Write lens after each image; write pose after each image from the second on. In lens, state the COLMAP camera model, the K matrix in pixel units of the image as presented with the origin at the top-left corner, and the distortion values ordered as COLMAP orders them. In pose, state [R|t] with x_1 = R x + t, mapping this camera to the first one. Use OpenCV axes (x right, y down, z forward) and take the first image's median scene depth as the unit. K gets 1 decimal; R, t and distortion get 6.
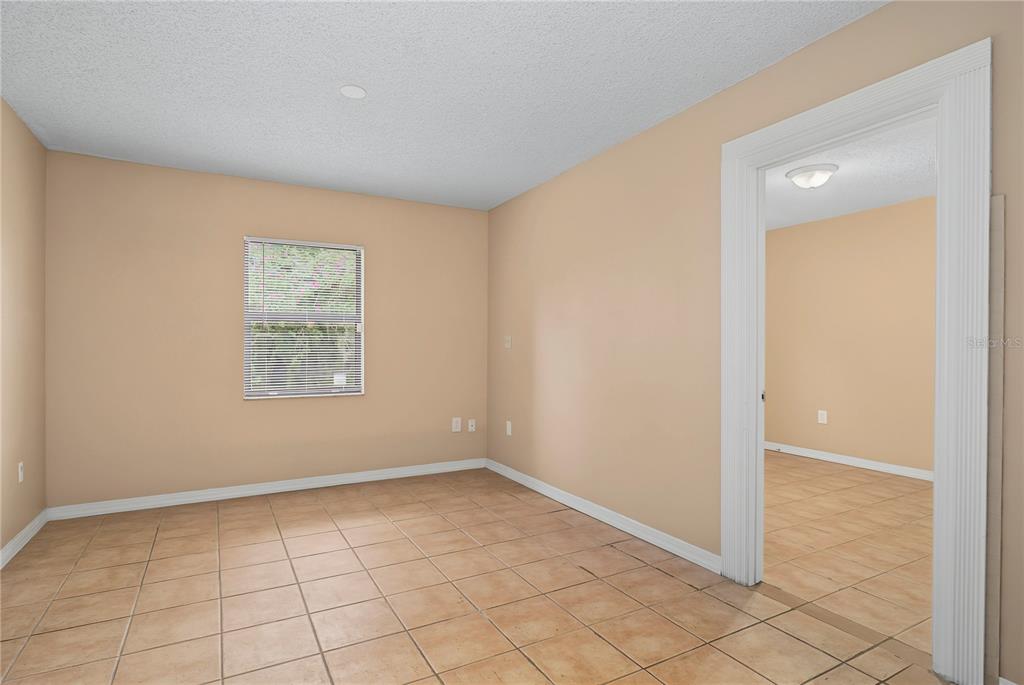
lens RADIAL K [[529.2, 0, 511.9], [0, 529.2, 344.1], [0, 0, 1]] dist [-0.005791, -0.000474]
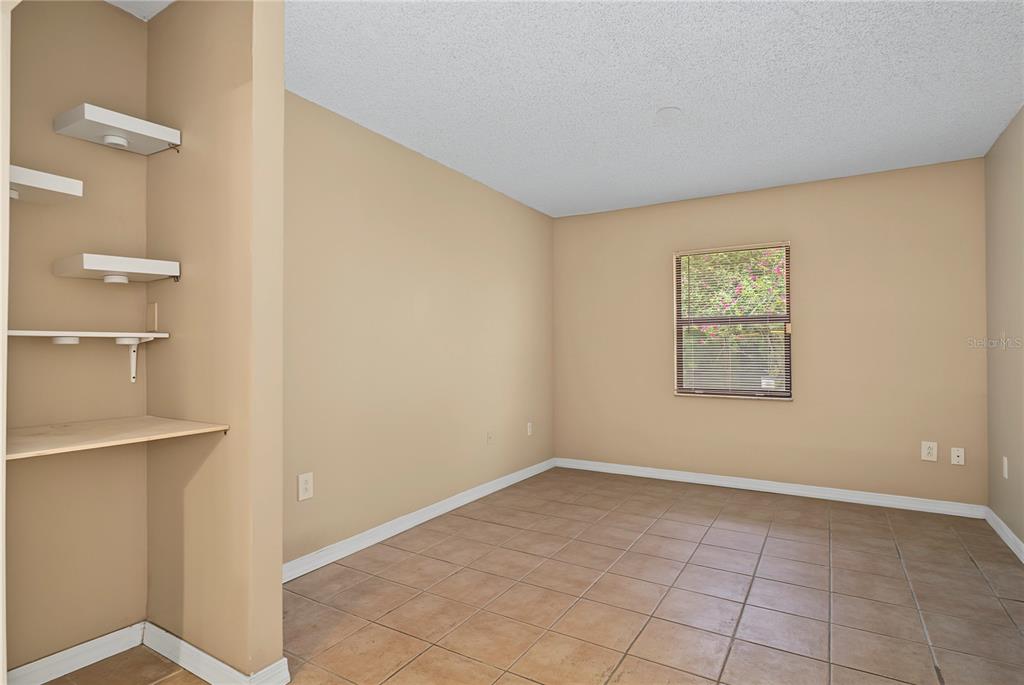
lens RADIAL K [[529.2, 0, 511.9], [0, 529.2, 344.1], [0, 0, 1]] dist [-0.005791, -0.000474]
pose [[0.491434, -0.010874, -0.870847, 0.342727], [0.007001, 0.999939, -0.008535, 0.000675], [0.870887, -0.001902, 0.491480, 0.137419]]
